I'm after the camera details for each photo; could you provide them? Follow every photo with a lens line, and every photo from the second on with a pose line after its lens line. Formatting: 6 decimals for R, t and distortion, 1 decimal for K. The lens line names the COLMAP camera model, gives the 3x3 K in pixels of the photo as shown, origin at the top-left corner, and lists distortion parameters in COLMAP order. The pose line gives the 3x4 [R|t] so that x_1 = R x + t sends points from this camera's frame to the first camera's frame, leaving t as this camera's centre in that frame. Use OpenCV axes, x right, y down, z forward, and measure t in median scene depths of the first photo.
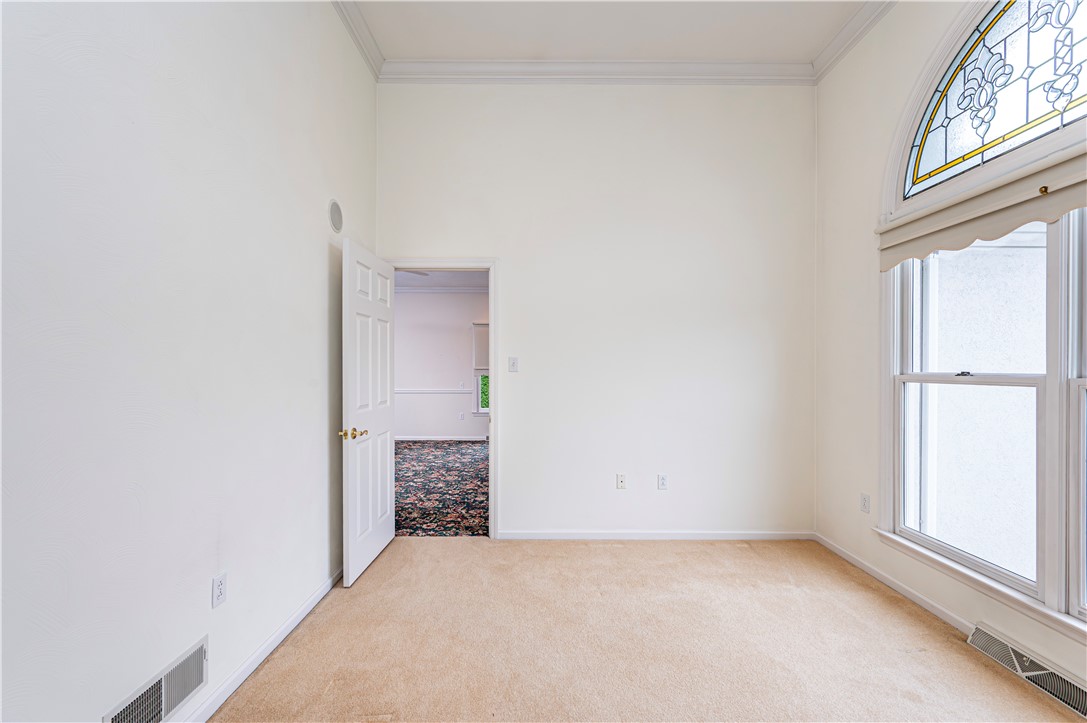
lens RADIAL K [[437.1, 0, 544.9], [0, 437.1, 370.2], [0, 0, 1]] dist [0.001149, -0.000302]
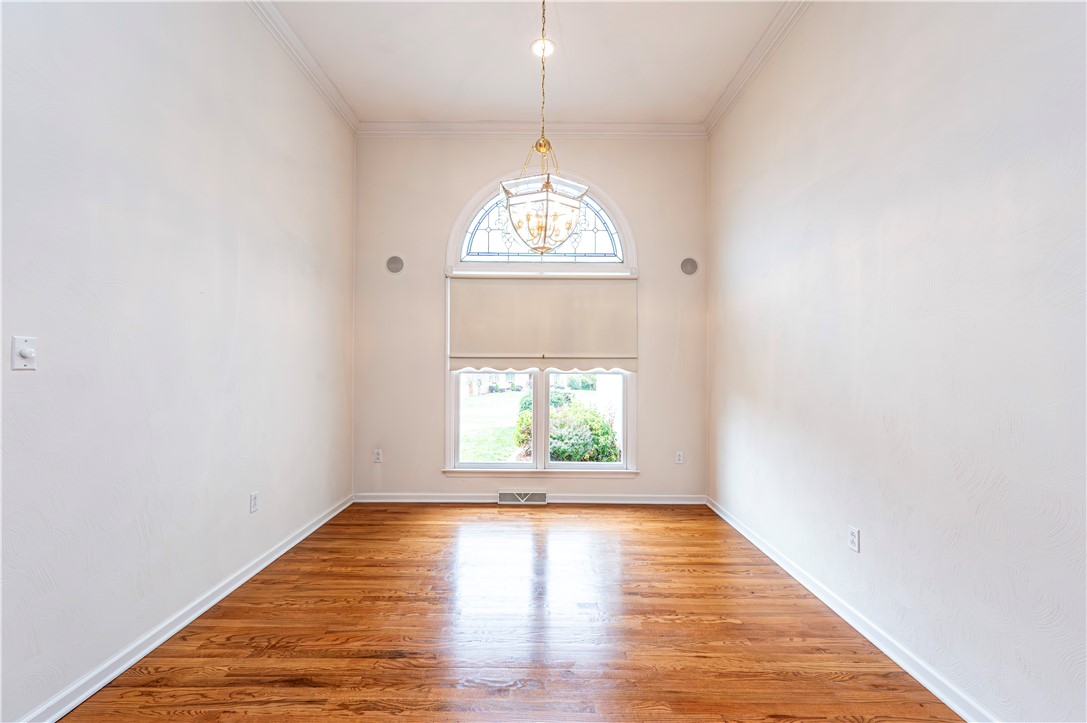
lens RADIAL K [[437.1, 0, 545.1], [0, 437.1, 361.4], [0, 0, 1]] dist [0.001149, -0.000302]
pose [[0.009004, 0.024097, 0.999669, -0.955735], [-0.005306, 0.999697, -0.024050, 0.022525], [-0.999945, -0.005088, 0.009129, 0.815770]]
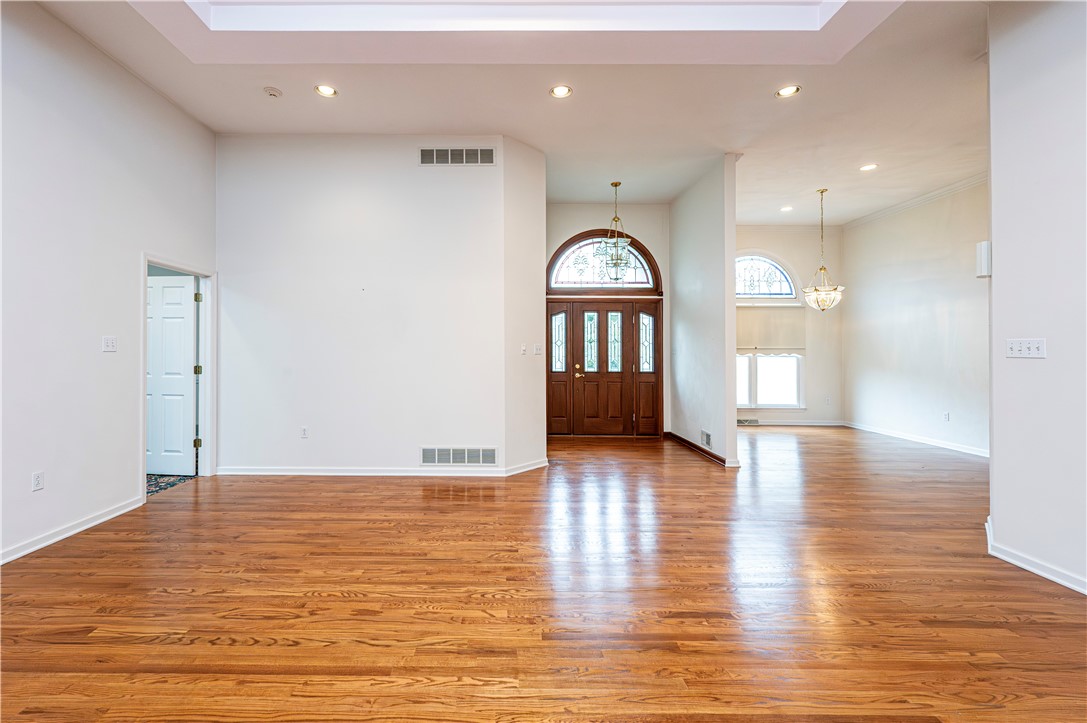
lens RADIAL K [[437.1, 0, 523.7], [0, 437.1, 347.6], [0, 0, 1]] dist [0.001149, -0.000302]
pose [[0.030802, 0.020986, 0.999305, -2.789458], [-0.003598, 0.999775, -0.020884, 0.035219], [-0.999519, -0.002952, 0.030871, 2.698674]]
